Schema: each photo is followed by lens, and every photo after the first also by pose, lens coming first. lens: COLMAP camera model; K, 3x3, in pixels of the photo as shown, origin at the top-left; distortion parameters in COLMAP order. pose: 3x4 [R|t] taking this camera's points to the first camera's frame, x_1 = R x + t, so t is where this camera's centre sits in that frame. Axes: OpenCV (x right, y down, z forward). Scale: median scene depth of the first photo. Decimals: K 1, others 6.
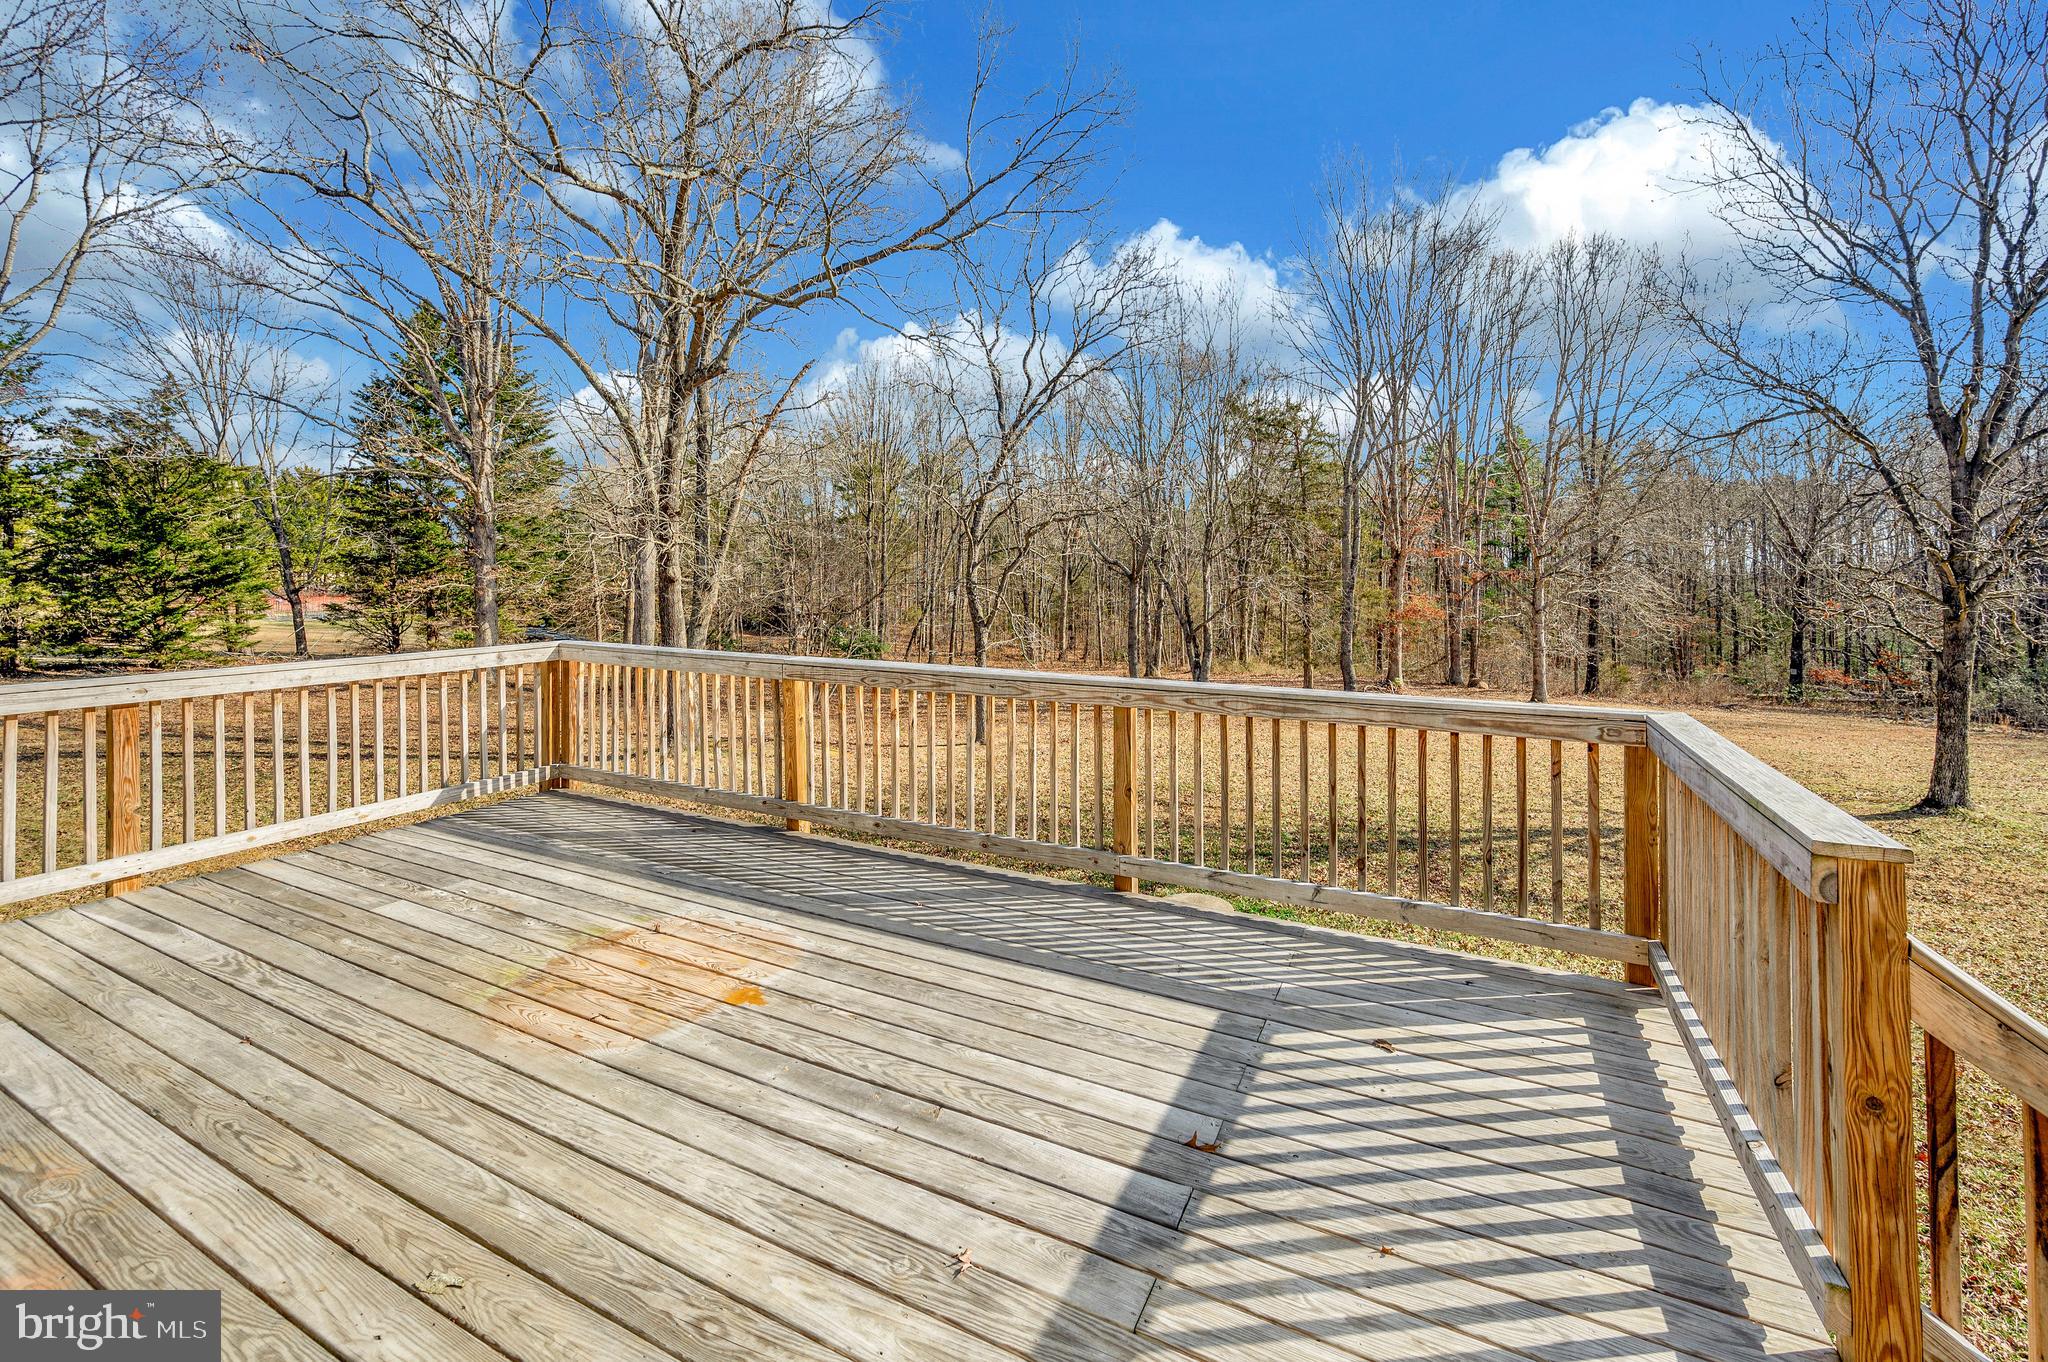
lens RADIAL K [[854.8, 0, 1015.5], [0, 854.8, 564.2], [0, 0, 1]] dist [0.001128, -0.000134]
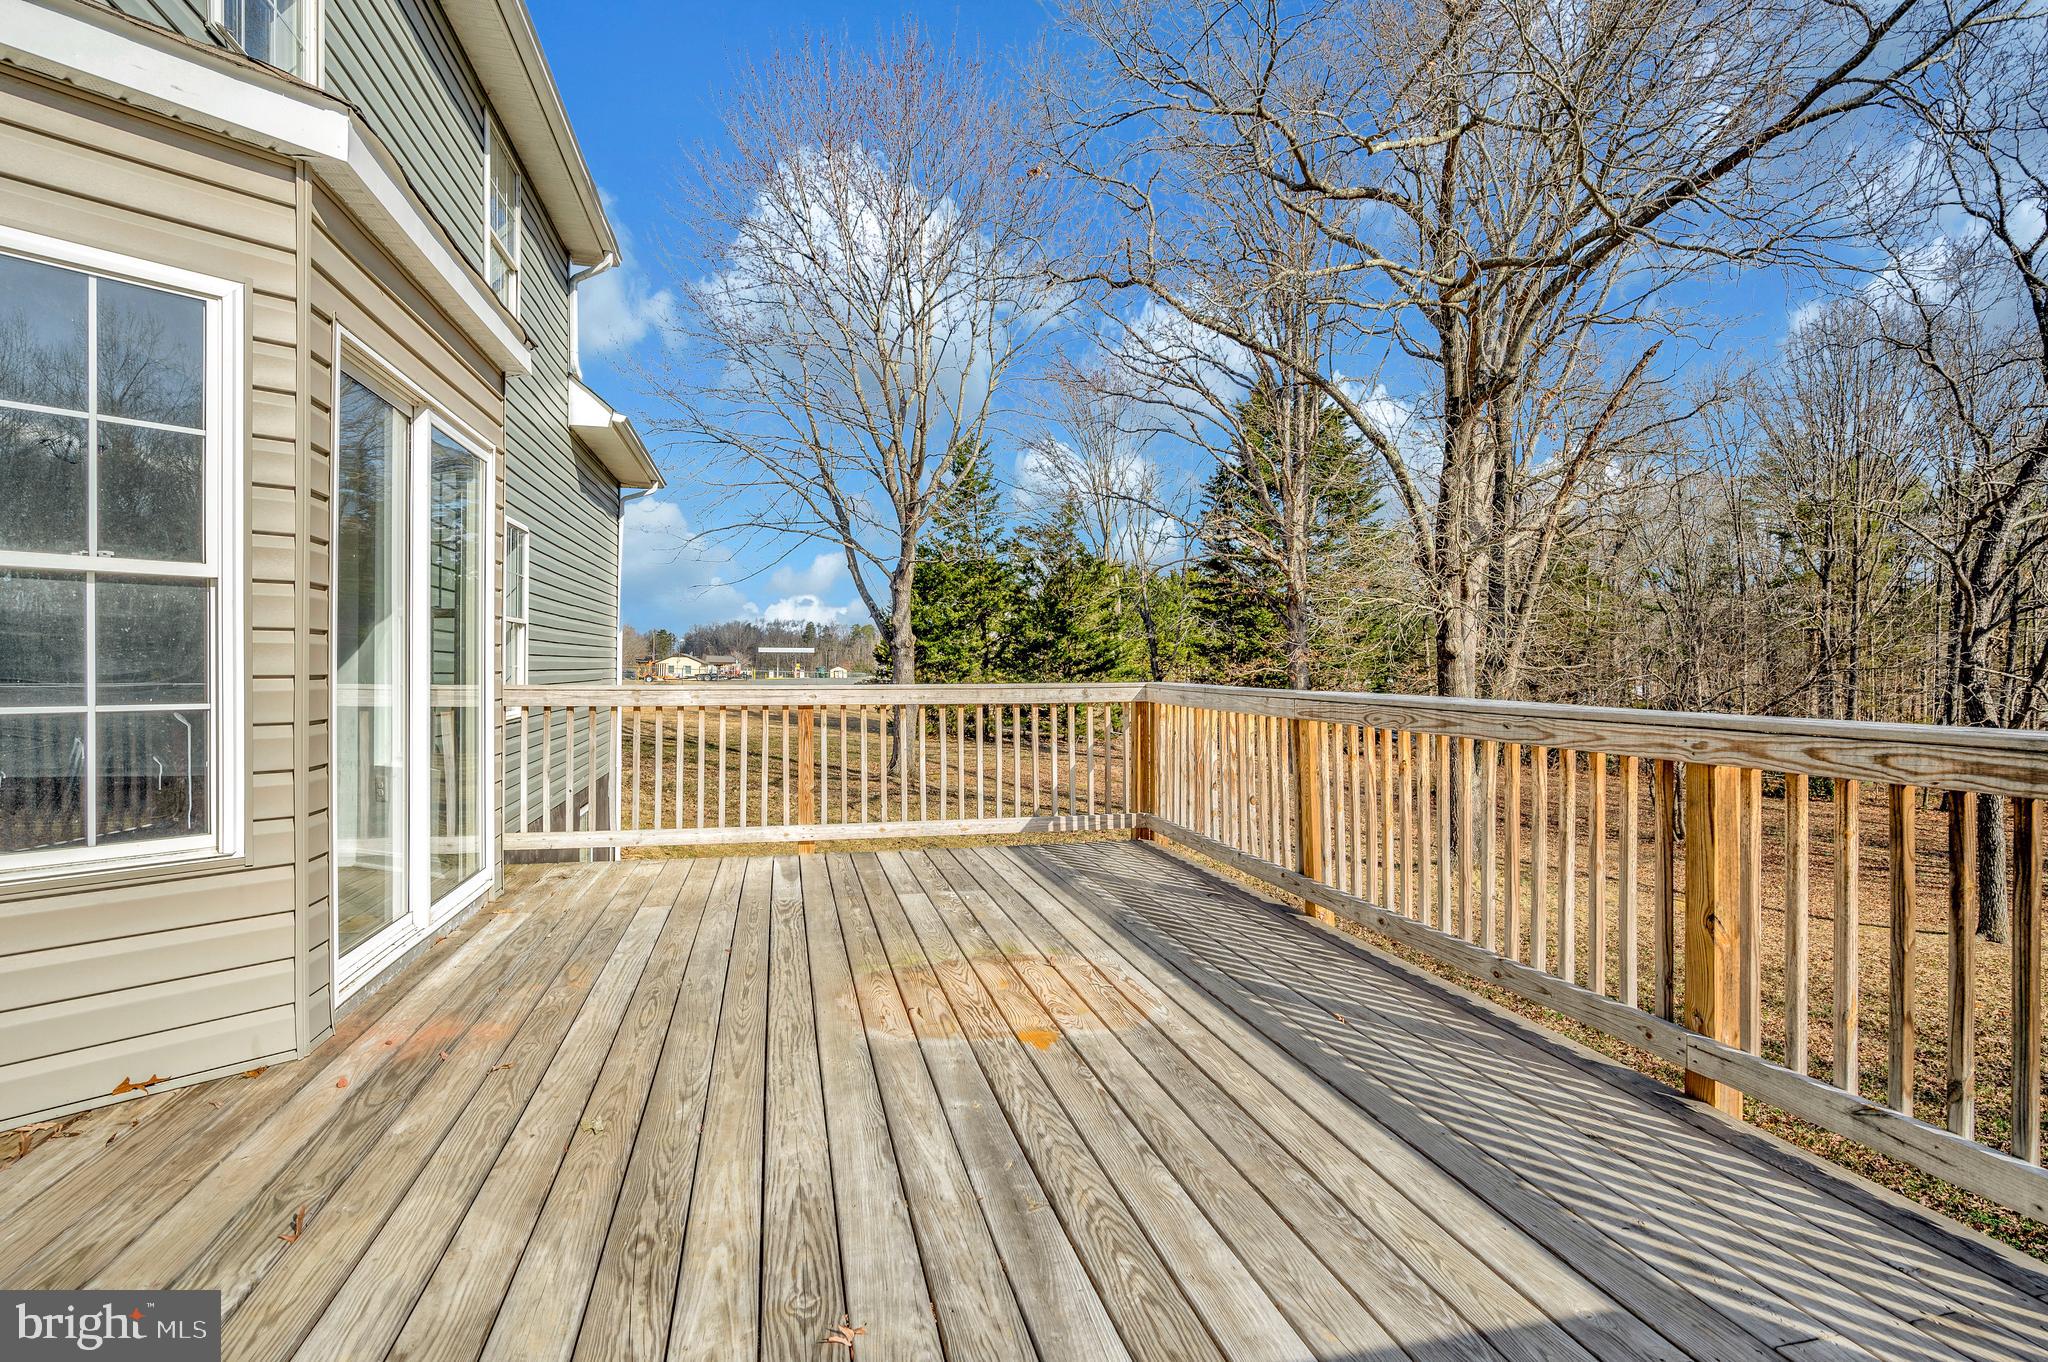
lens RADIAL K [[1037.5, 0, 1024.0], [0, 1037.5, 681.0], [0, 0, 1]] dist [0.001212, -0.000388]
pose [[0.654750, 0.013090, -0.755732, 0.344694], [0.003182, 0.999793, 0.020074, 0.100470], [0.755839, -0.015548, 0.654573, 0.245727]]
